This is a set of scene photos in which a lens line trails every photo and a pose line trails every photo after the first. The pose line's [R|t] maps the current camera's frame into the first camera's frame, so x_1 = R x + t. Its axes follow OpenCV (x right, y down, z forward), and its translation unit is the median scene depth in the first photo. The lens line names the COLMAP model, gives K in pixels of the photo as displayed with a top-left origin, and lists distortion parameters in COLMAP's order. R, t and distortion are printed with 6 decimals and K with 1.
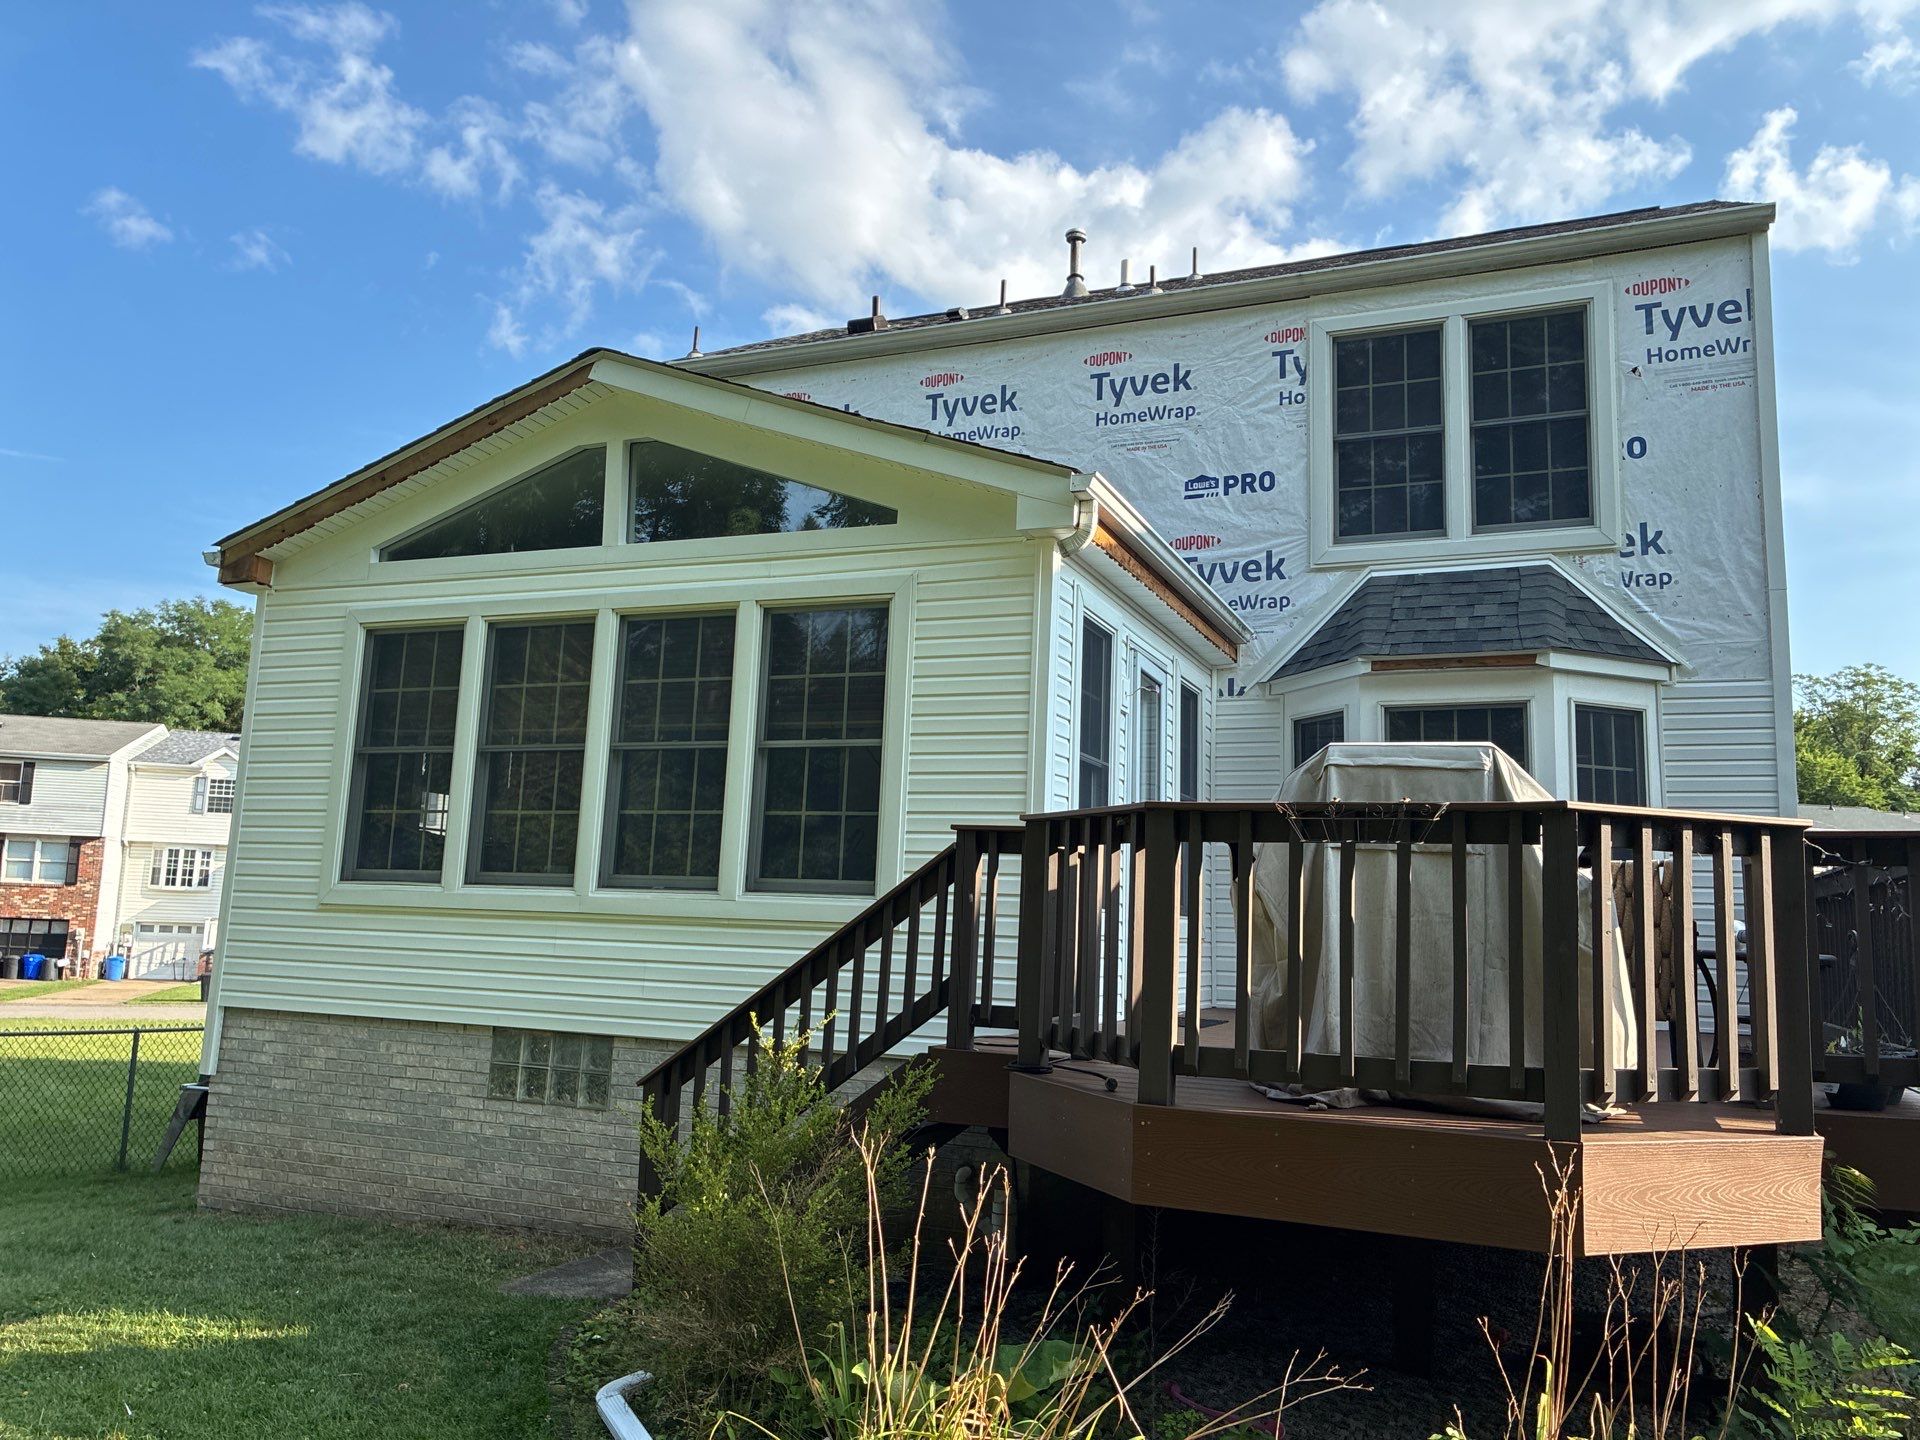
lens RADIAL K [[1467.2, 0, 956.2], [0, 1467.2, 716.3], [0, 0, 1]] dist [0.019765, -0.003181]
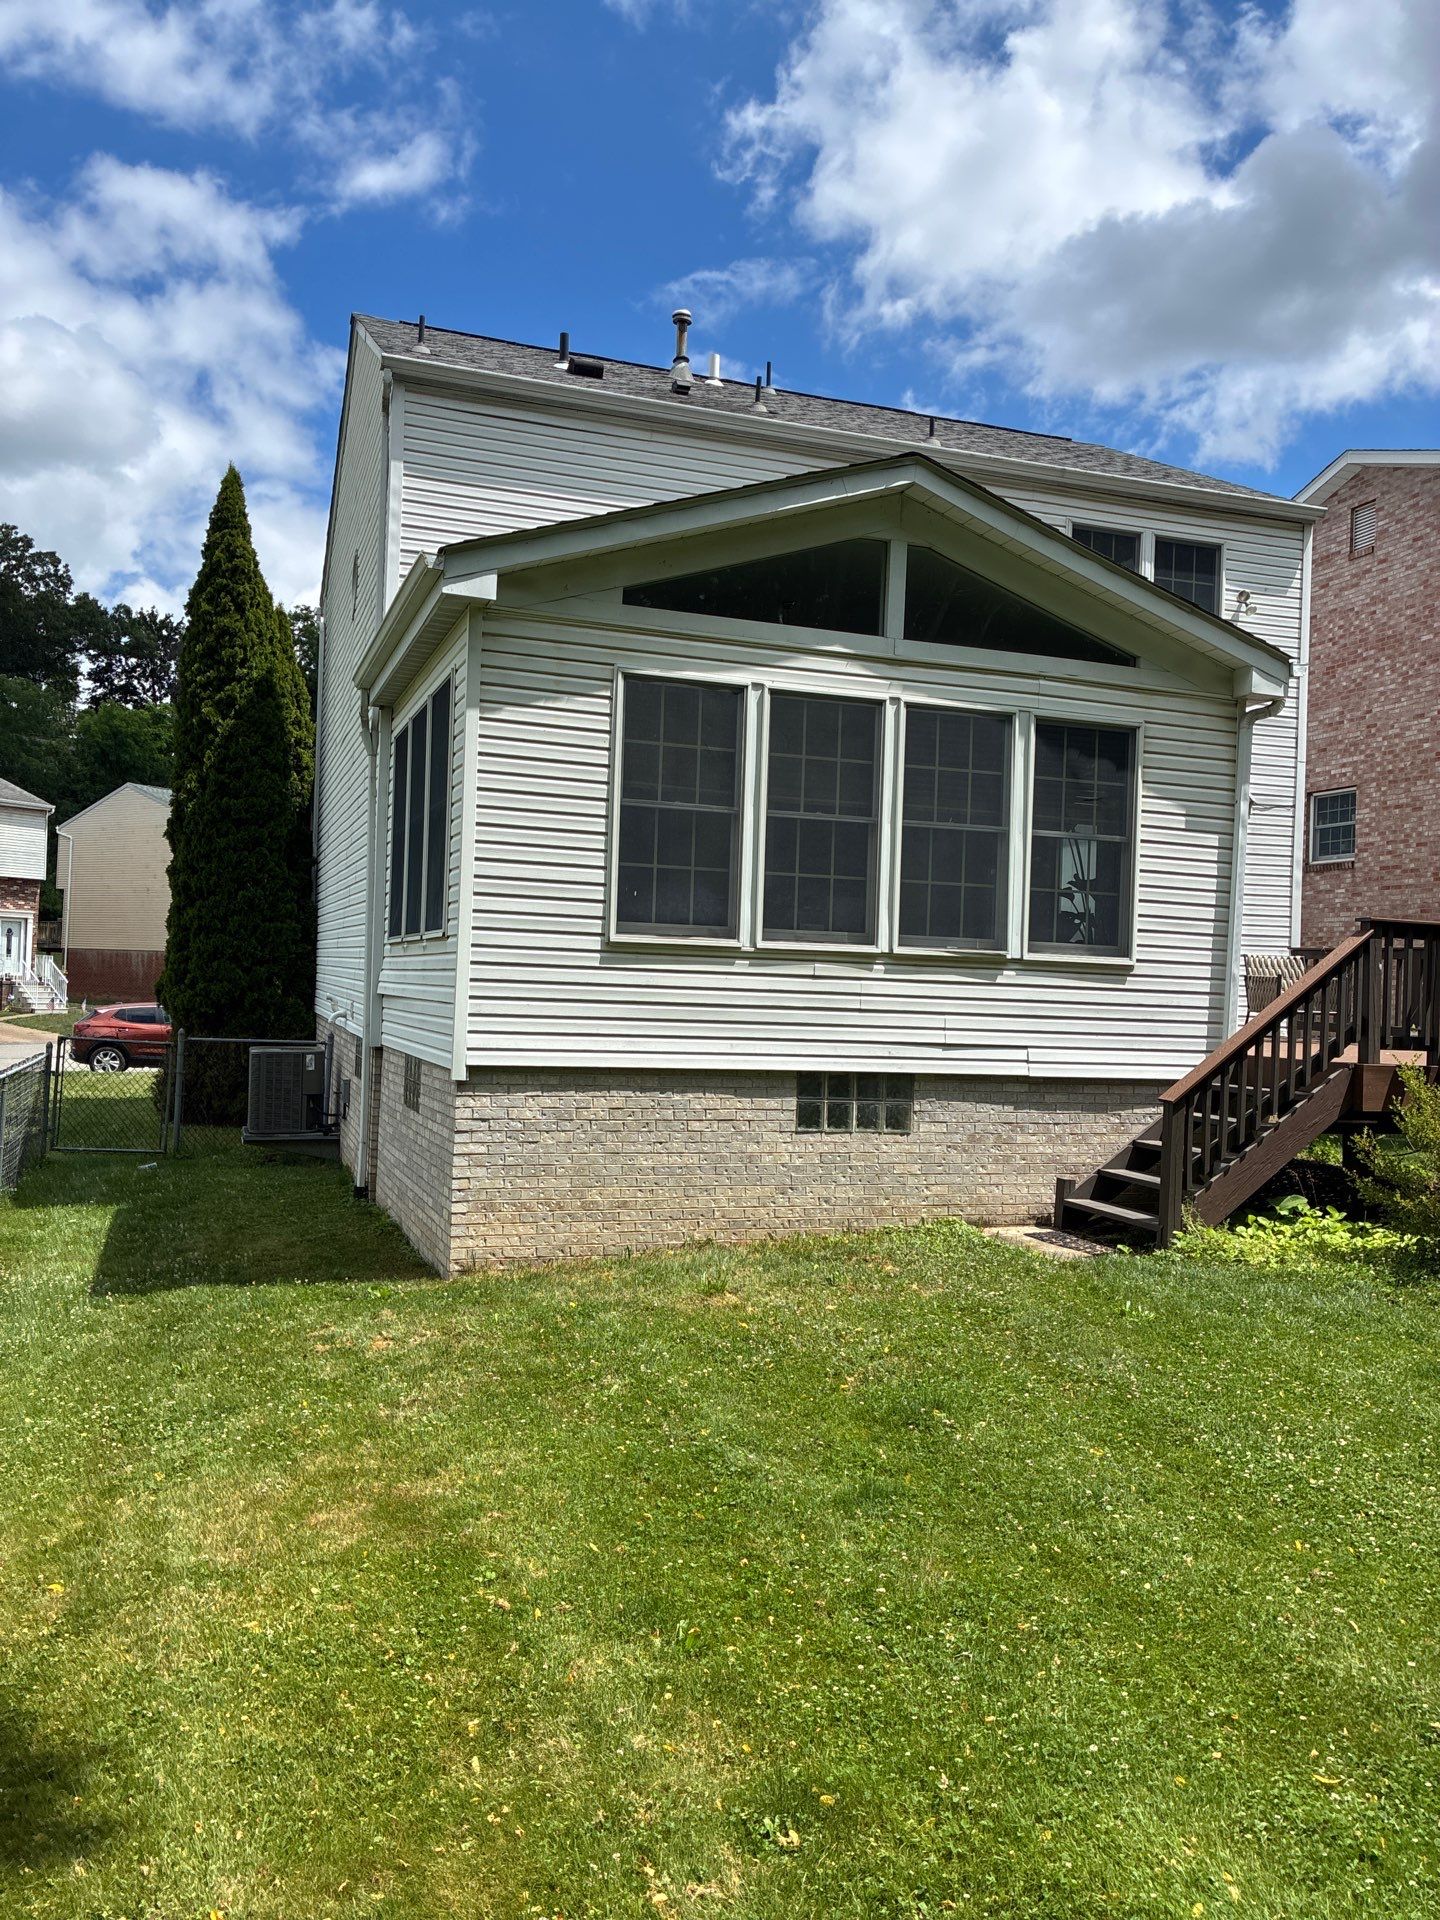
lens RADIAL K [[1463.0, 0, 703.6], [0, 1463.0, 967.2], [0, 0, 1]] dist [0.017327, 0.008456]
pose [[0.746964, -0.003132, 0.664857, -1.079805], [-0.102584, 0.987471, 0.119904, 0.010593], [-0.656902, -0.157768, 0.737285, 0.245060]]
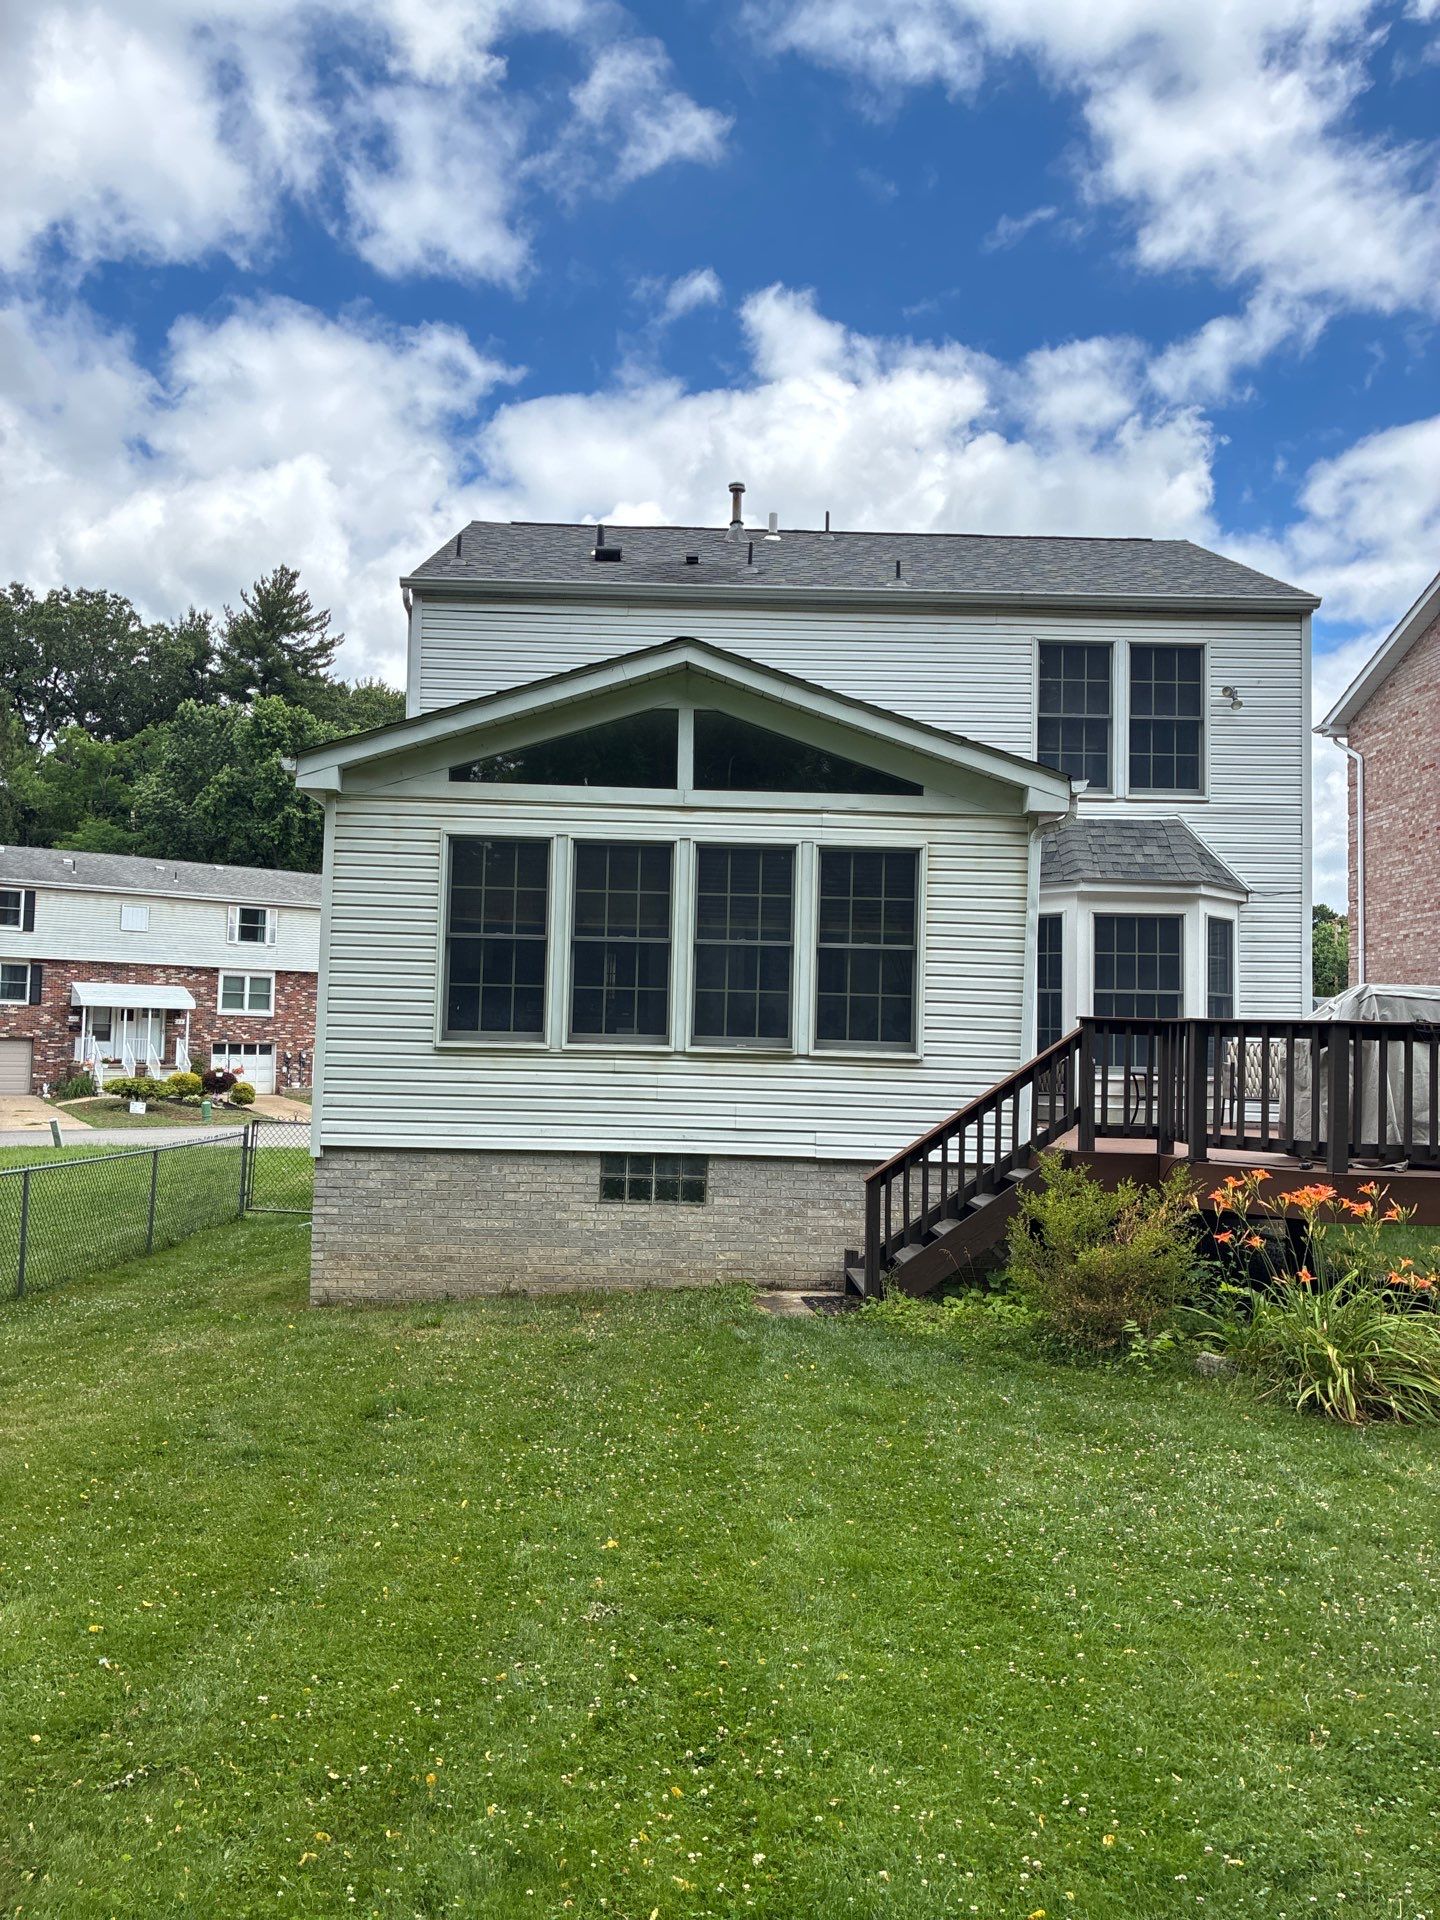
lens RADIAL K [[1477.2, 0, 720.0], [0, 1477.2, 960.0], [0, 0, 1]] dist [0.017948, -0.000109]
pose [[0.913347, 0.008947, 0.407084, -0.748959], [-0.048107, 0.995128, 0.086063, -0.079171], [-0.404330, -0.098189, 0.909327, -0.237580]]
